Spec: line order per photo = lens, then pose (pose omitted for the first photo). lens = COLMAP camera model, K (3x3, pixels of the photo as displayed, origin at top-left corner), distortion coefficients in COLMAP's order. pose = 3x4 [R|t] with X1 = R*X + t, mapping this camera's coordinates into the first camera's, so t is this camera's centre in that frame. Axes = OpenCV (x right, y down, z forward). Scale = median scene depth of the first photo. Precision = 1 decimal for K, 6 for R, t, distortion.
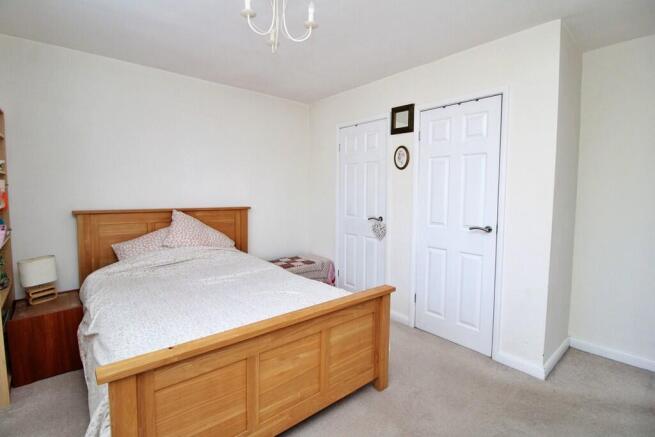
lens RADIAL K [[308.9, 0, 330.0], [0, 308.9, 207.5], [0, 0, 1]] dist [-0.001222, -0.000293]
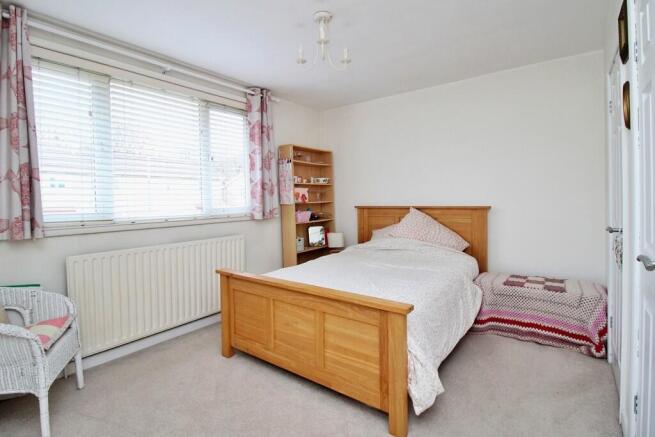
lens RADIAL K [[326.2, 0, 326.9], [0, 326.2, 197.5], [0, 0, 1]] dist [-0.000584, -0.000103]
pose [[0.218610, -0.014106, -0.975710, 0.684194], [-0.034174, 0.999171, -0.022102, 0.011078], [0.975214, 0.038176, 0.217947, 0.460278]]
